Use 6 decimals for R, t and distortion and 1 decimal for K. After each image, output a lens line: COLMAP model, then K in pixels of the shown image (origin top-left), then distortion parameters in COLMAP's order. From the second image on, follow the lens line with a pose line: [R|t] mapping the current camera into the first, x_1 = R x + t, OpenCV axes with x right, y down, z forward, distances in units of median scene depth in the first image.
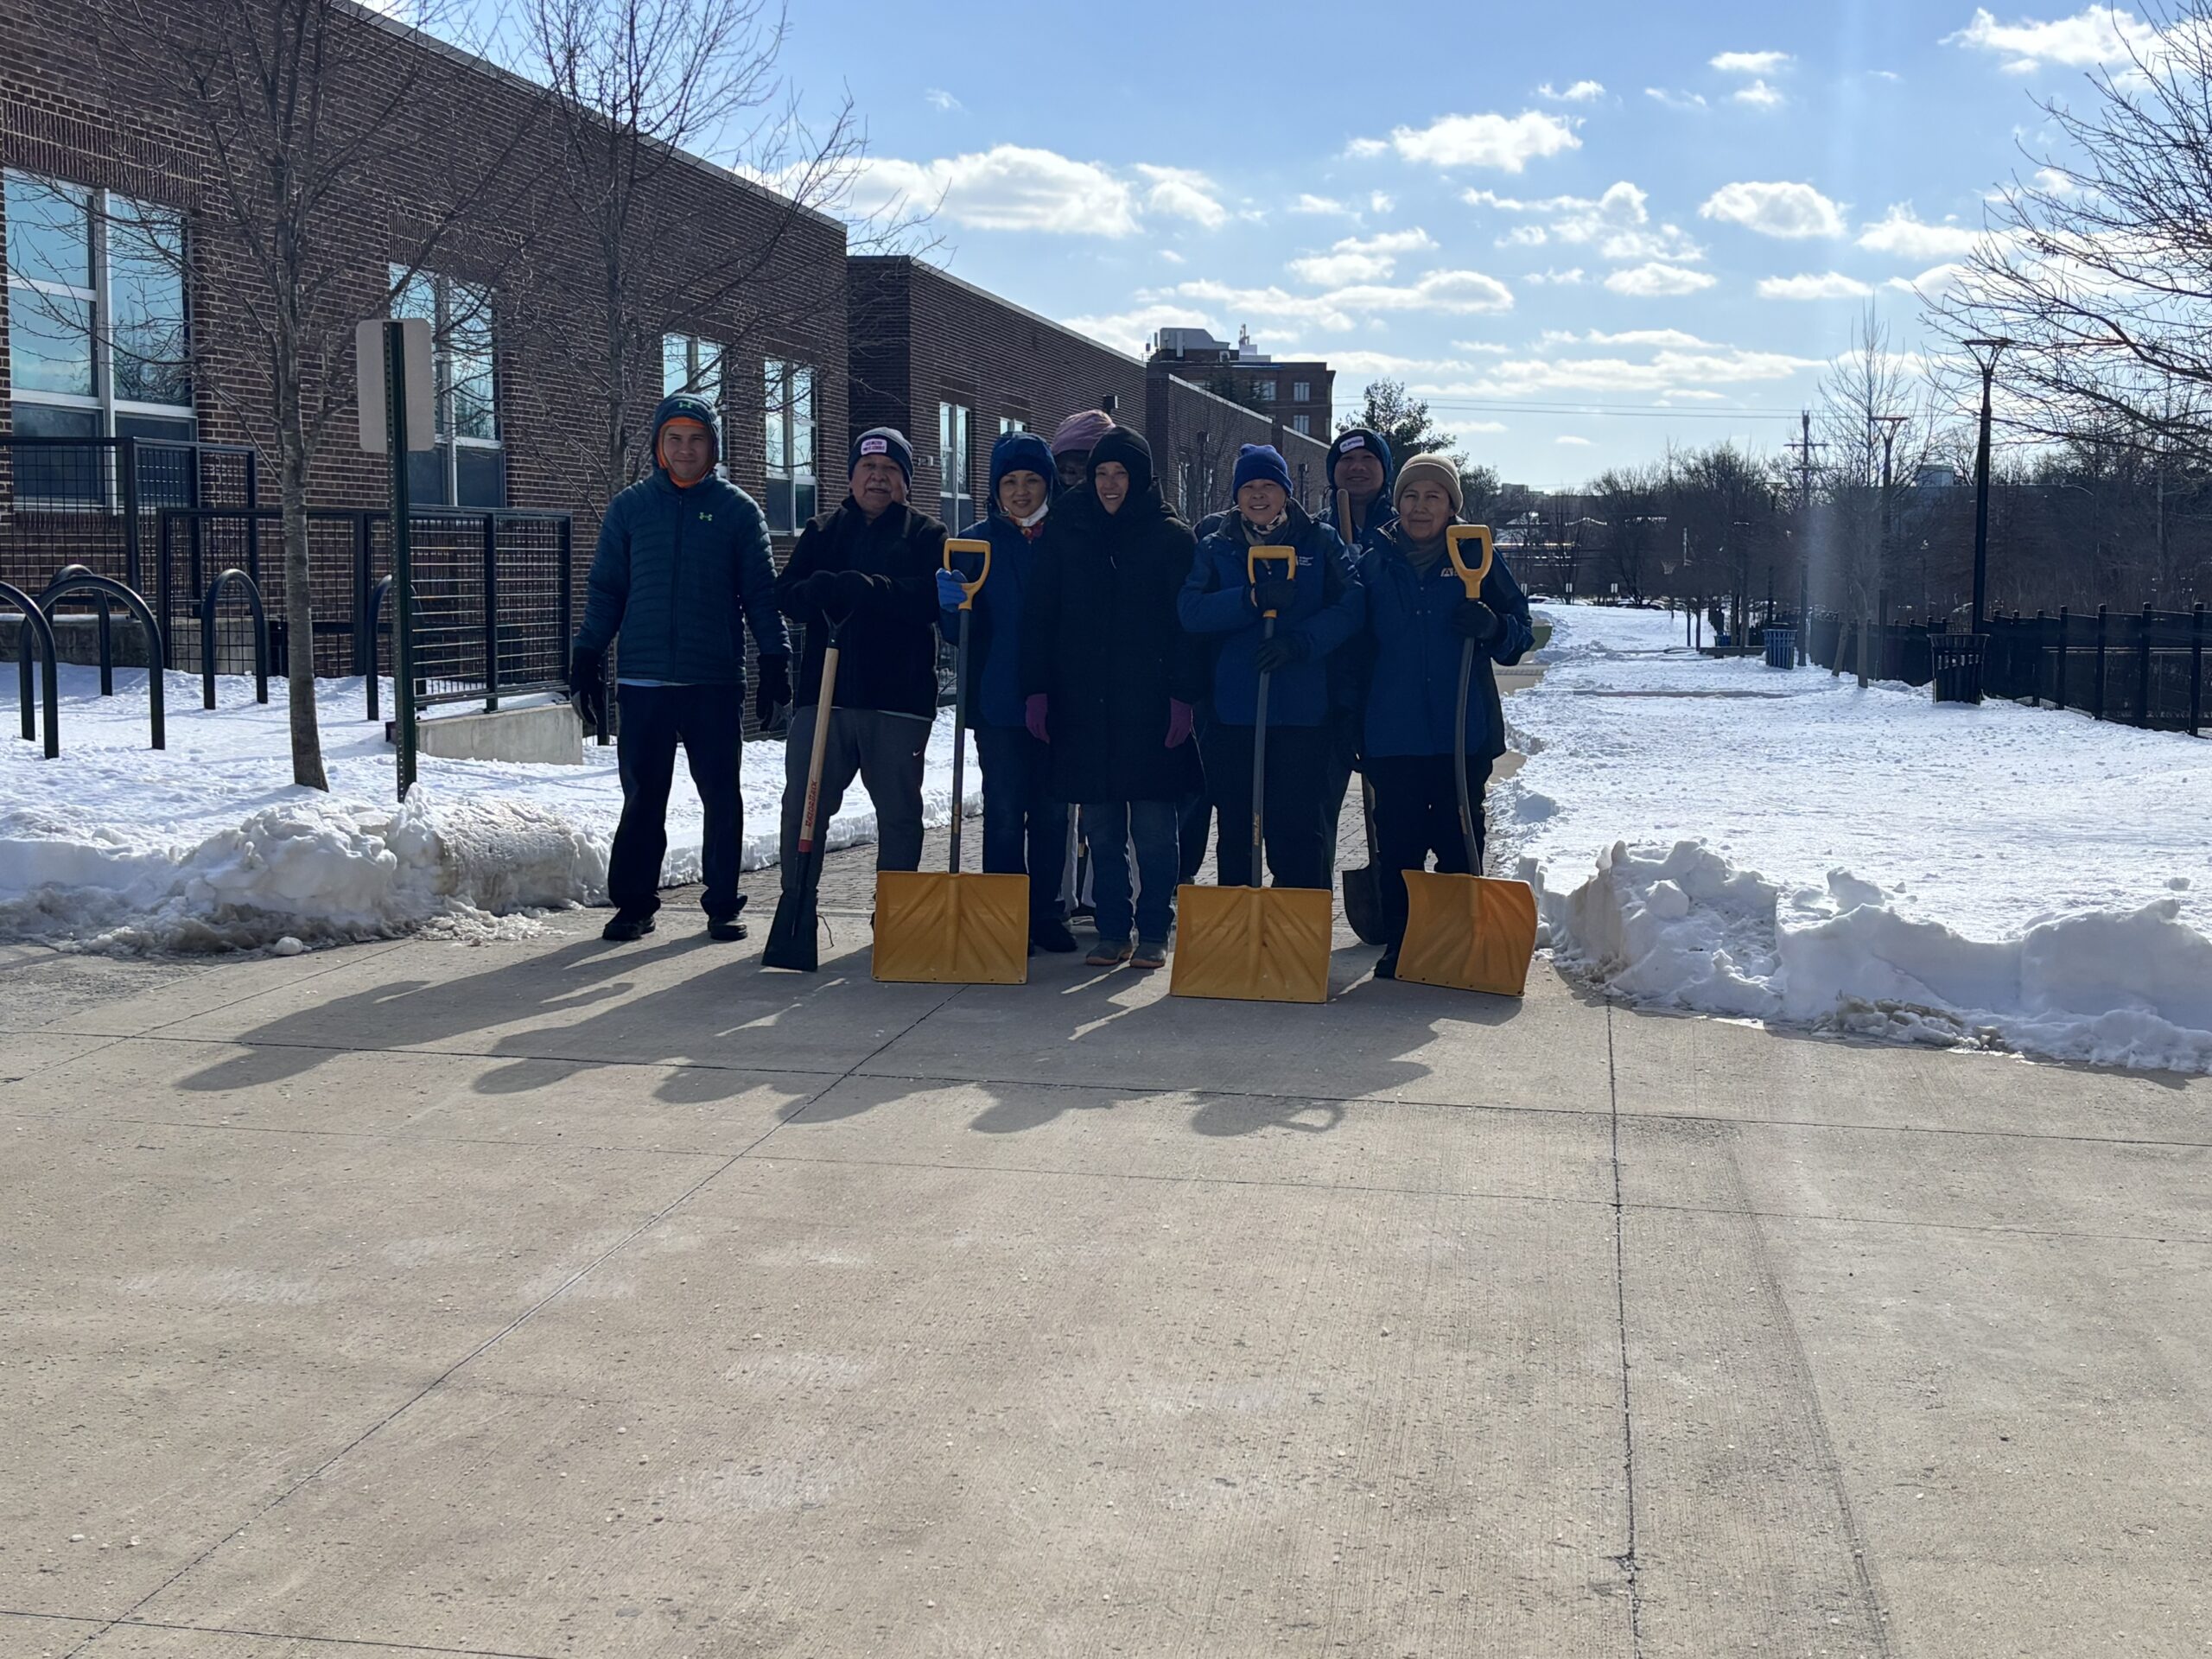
lens RADIAL K [[2922.4, 0, 1122.1], [0, 2922.4, 825.9], [0, 0, 1]] dist [0.252086, -0.874936]
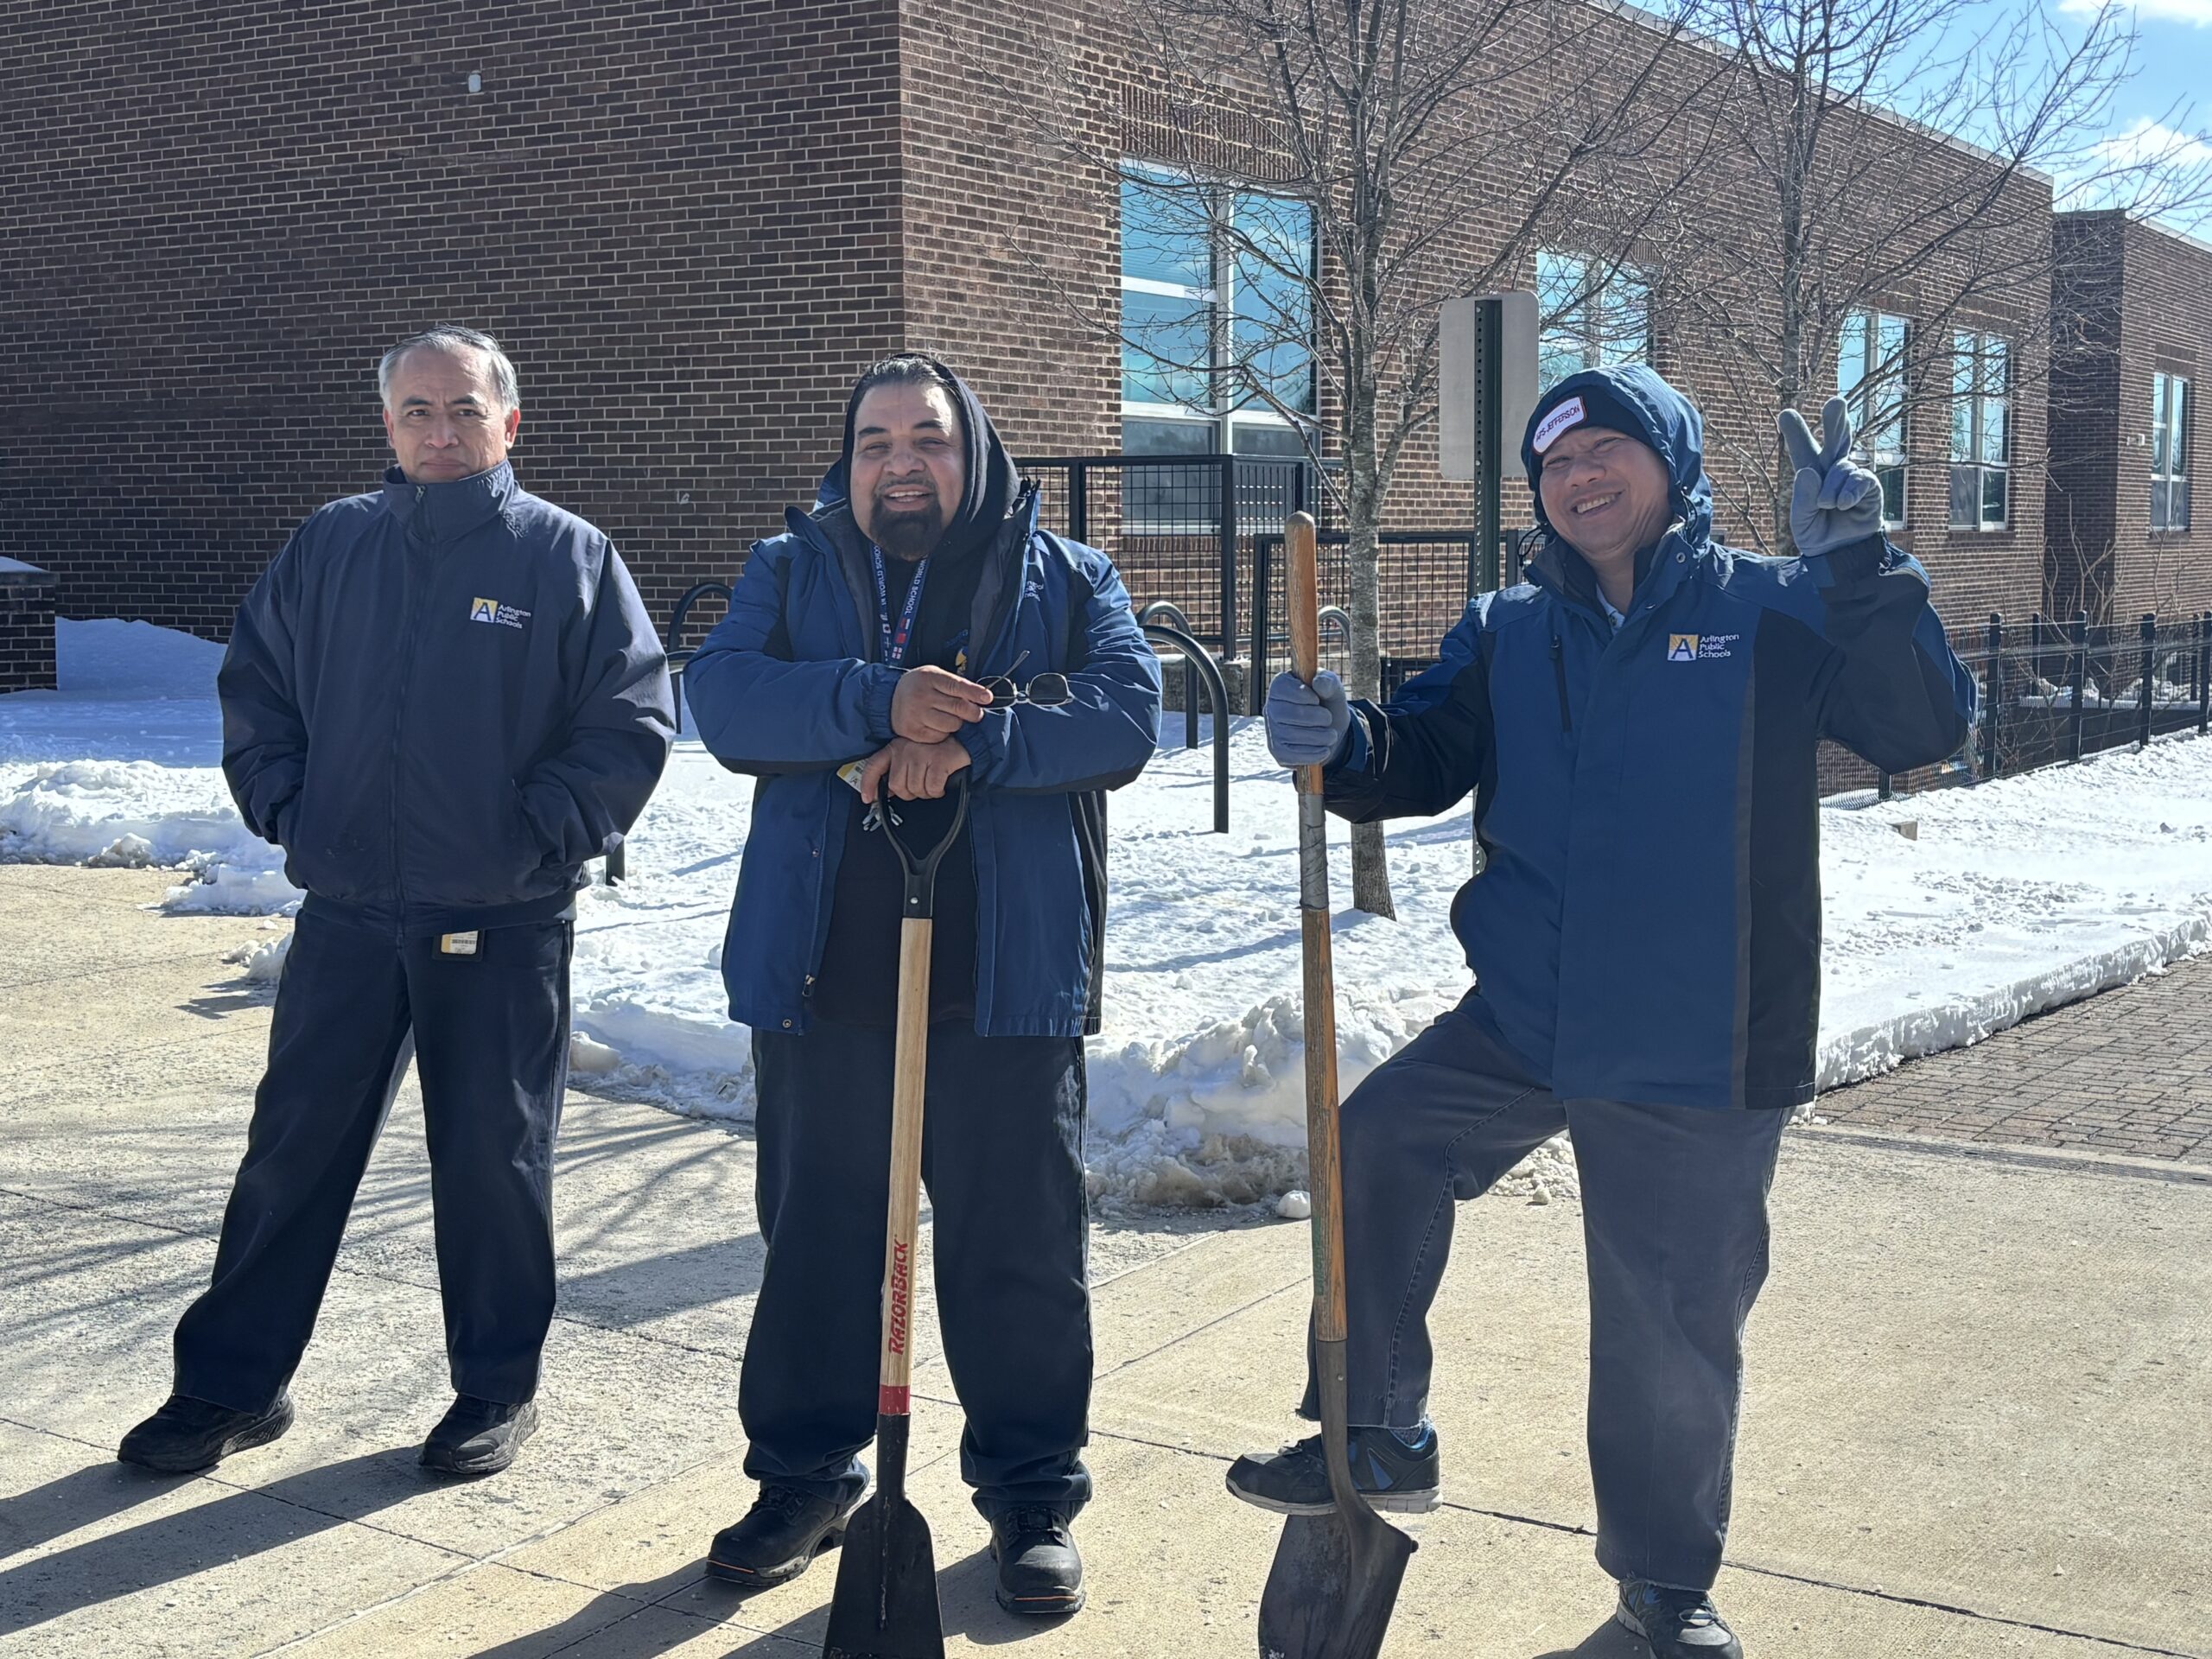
lens RADIAL K [[2922.4, 0, 1122.1], [0, 2922.4, 825.9], [0, 0, 1]] dist [0.252086, -0.874936]
pose [[0.927147, 0.027288, -0.373704, -0.038774], [-0.025569, 0.999627, 0.009558, -0.032231], [0.373825, 0.000693, 0.927499, 0.208295]]
